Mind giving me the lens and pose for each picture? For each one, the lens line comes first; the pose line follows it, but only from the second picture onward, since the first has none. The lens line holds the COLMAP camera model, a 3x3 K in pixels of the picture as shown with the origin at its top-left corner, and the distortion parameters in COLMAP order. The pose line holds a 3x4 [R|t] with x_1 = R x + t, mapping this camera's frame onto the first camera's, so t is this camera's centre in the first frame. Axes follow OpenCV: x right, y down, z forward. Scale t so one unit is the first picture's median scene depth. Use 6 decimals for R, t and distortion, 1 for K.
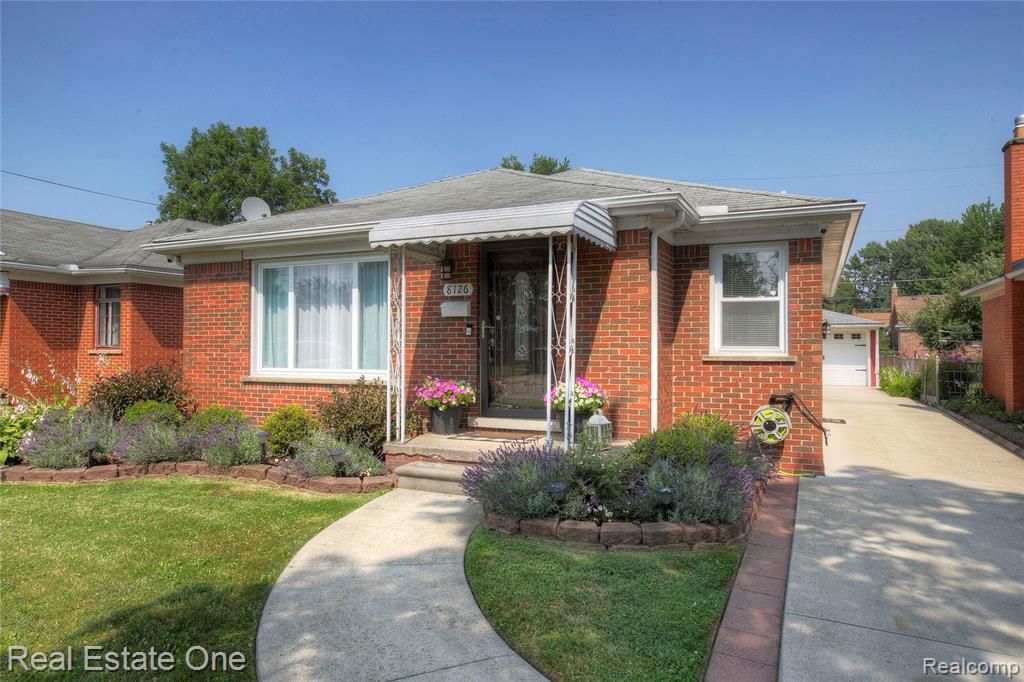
lens RADIAL K [[661.5, 0, 509.3], [0, 661.5, 340.8], [0, 0, 1]] dist [0.016365, 0.000031]
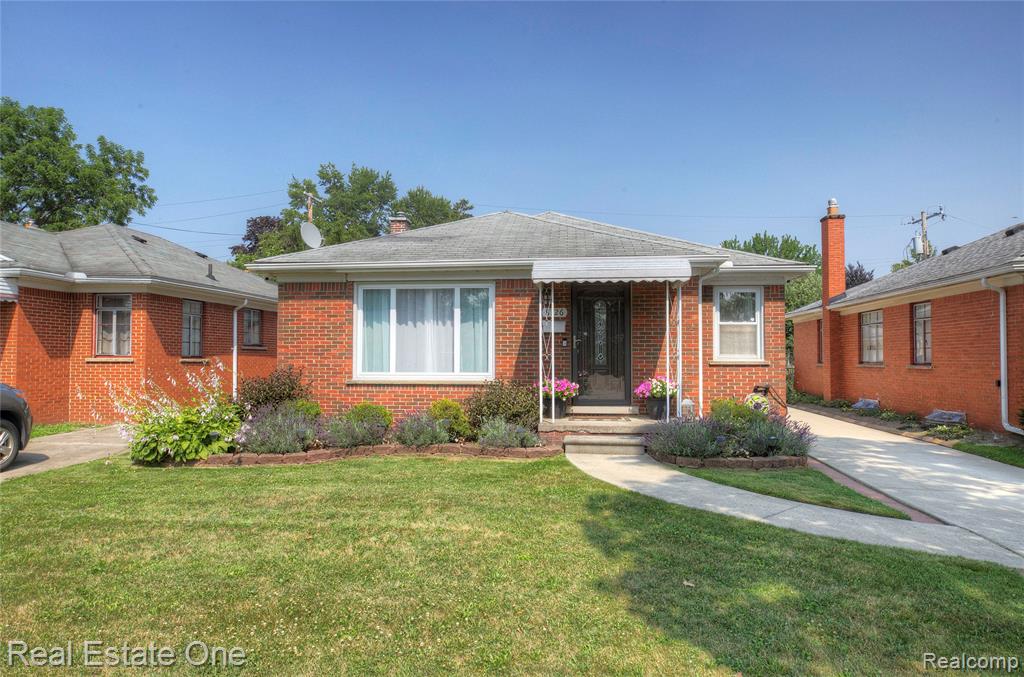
lens RADIAL K [[665.5, 0, 512.0], [0, 665.5, 338.5], [0, 0, 1]] dist [0.011768, 0.004372]
pose [[0.947533, 0.009653, 0.319511, -0.539066], [-0.003639, 0.999805, -0.019415, 0.002449], [-0.319636, 0.017233, 0.947384, -0.237940]]
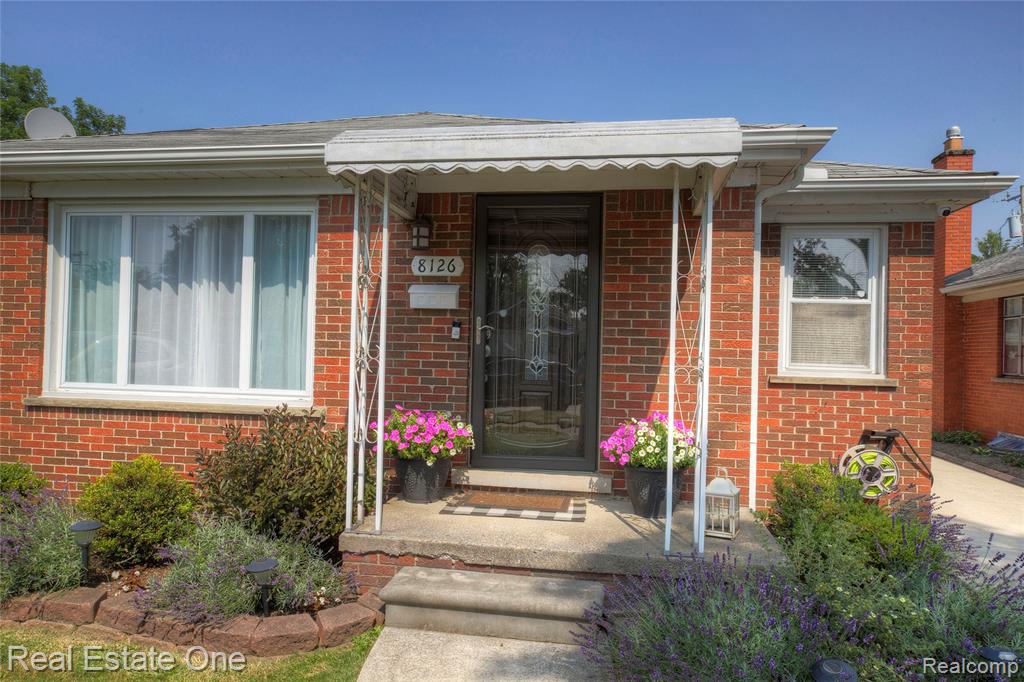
lens RADIAL K [[661.0, 0, 514.6], [0, 661.0, 343.5], [0, 0, 1]] dist [0.018561, 0.002661]
pose [[0.961947, 0.025237, 0.272068, -0.159688], [-0.026166, 0.999658, -0.000211, -0.004922], [-0.271981, -0.006916, 0.962278, 0.338176]]
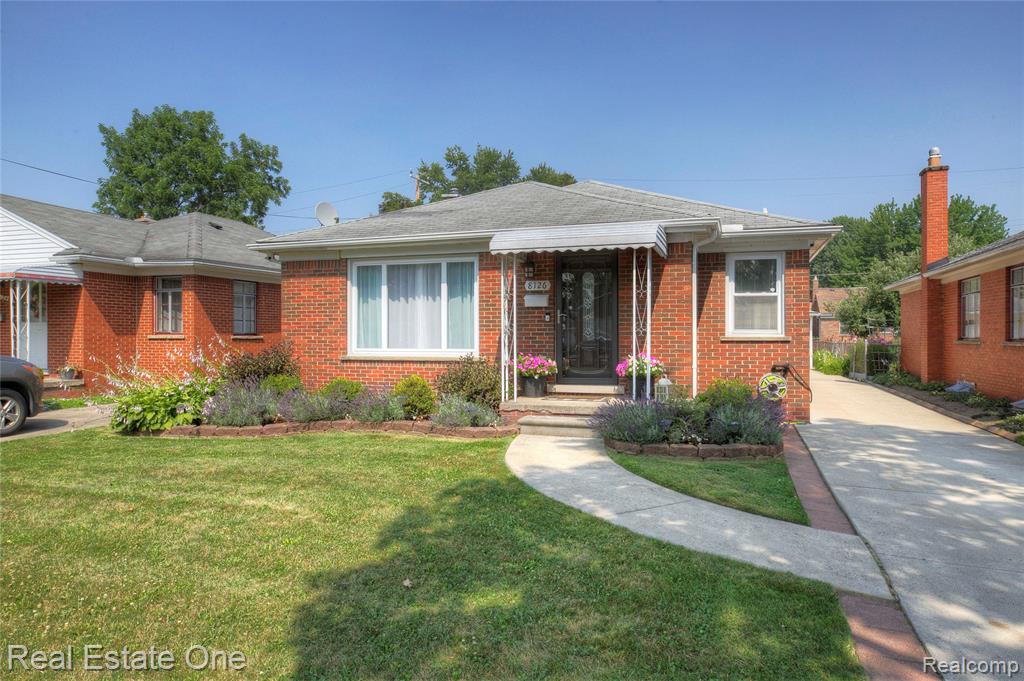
lens RADIAL K [[665.5, 0, 512.0], [0, 665.5, 340.5], [0, 0, 1]] dist [0.011768, 0.004372]
pose [[0.993832, -0.002611, 0.110868, -0.244343], [0.000723, 0.999854, 0.017063, 0.006177], [-0.110896, -0.016878, 0.993689, -0.250675]]
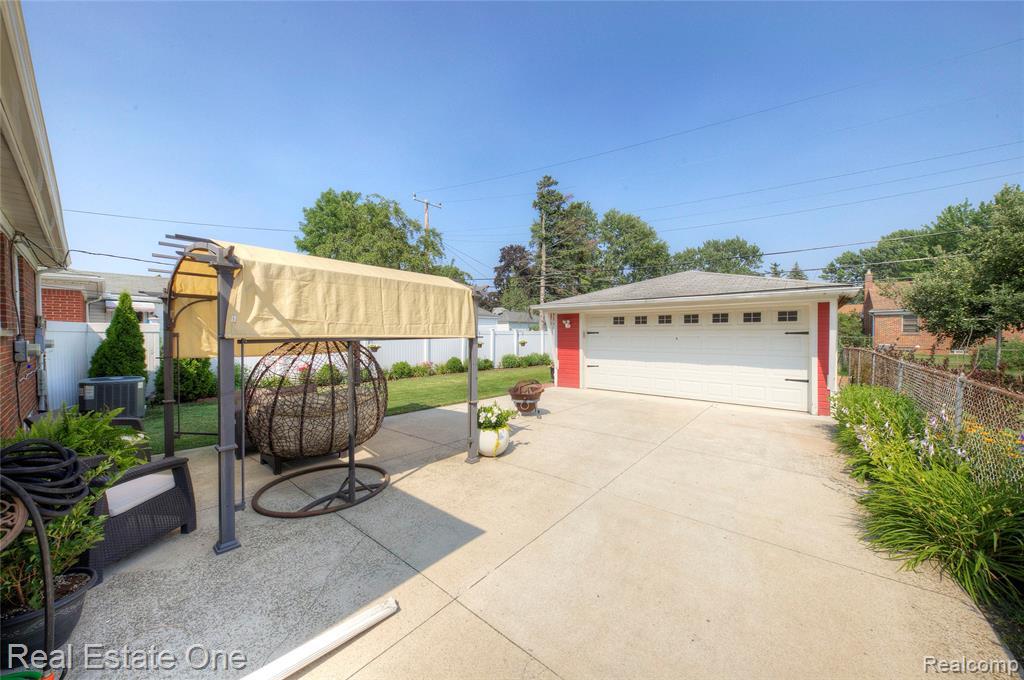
lens RADIAL K [[351.8, 0, 512.0], [0, 351.8, 341.4], [0, 0, 1]] dist [0.013425, -0.008447]
pose [[0.966460, -0.002787, -0.256804, 1.079382], [0.010993, 0.999474, 0.030525, 0.005972], [0.256584, -0.032324, 0.965981, 1.894409]]
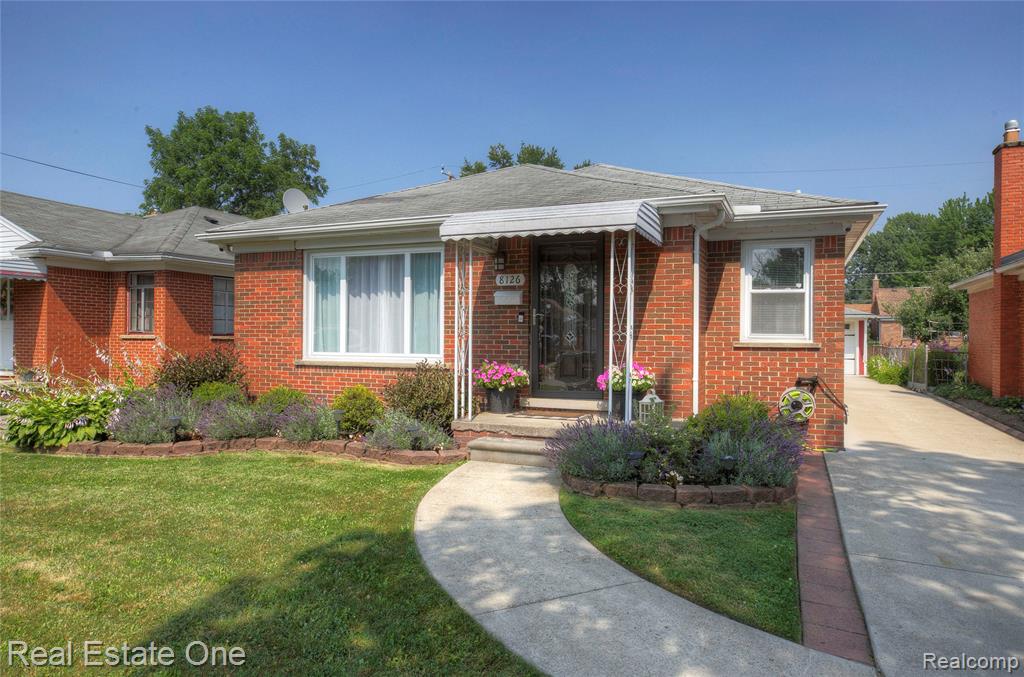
lens RADIAL K [[665.5, 0, 512.0], [0, 665.5, 338.5], [0, 0, 1]] dist [0.011768, 0.004372]
pose [[0.999388, 0.005196, 0.034591, -0.101008], [-0.005649, 0.999900, 0.012994, 0.003666], [-0.034520, -0.013182, 0.999317, -0.077194]]
